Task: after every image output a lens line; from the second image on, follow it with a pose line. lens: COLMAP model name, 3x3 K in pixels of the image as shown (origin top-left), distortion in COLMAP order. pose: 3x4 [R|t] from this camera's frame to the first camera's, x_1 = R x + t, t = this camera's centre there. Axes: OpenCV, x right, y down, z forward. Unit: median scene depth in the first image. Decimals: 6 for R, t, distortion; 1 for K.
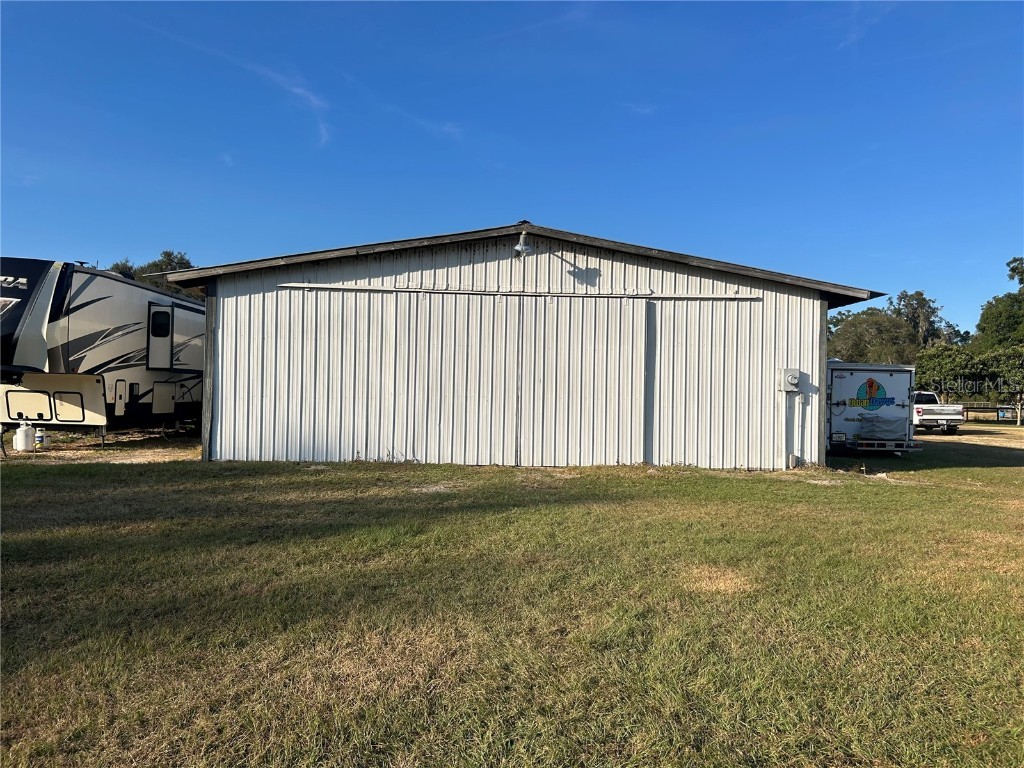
lens RADIAL K [[771.5, 0, 518.2], [0, 771.5, 383.2], [0, 0, 1]] dist [0.051268, -0.059985]
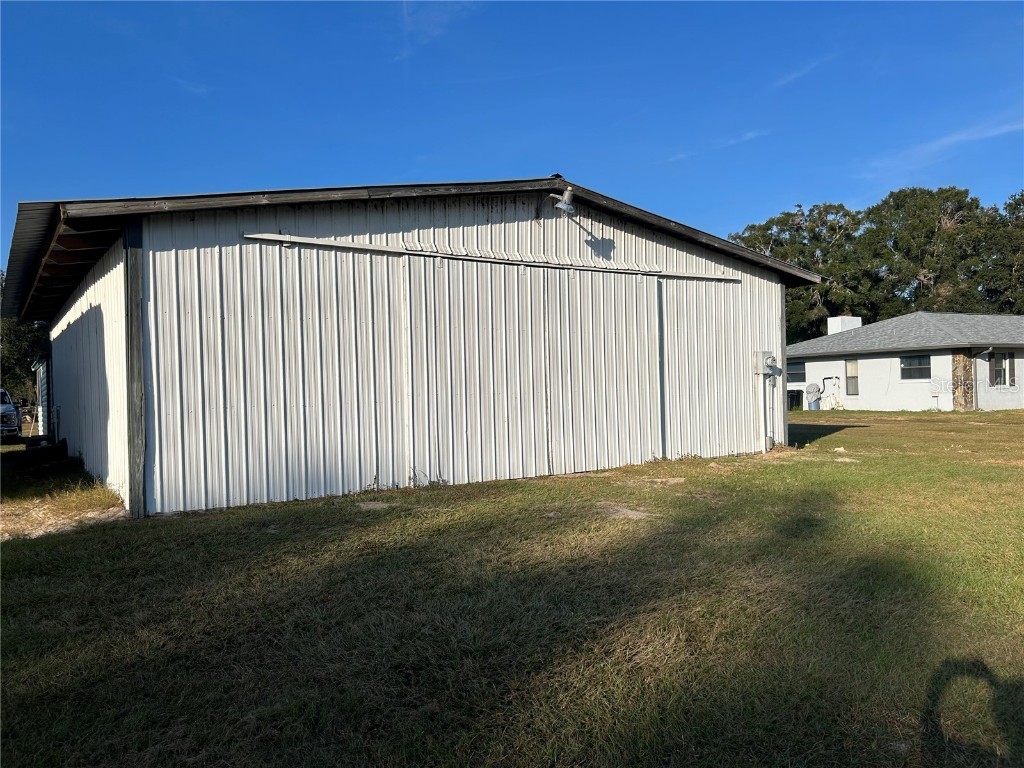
lens RADIAL K [[771.5, 0, 512.8], [0, 771.5, 389.1], [0, 0, 1]] dist [0.051268, -0.059985]
pose [[0.852043, -0.042031, 0.521782, -0.458503], [0.036758, 0.999115, 0.020457, -0.002418], [-0.522180, 0.001749, 0.852833, 0.321866]]
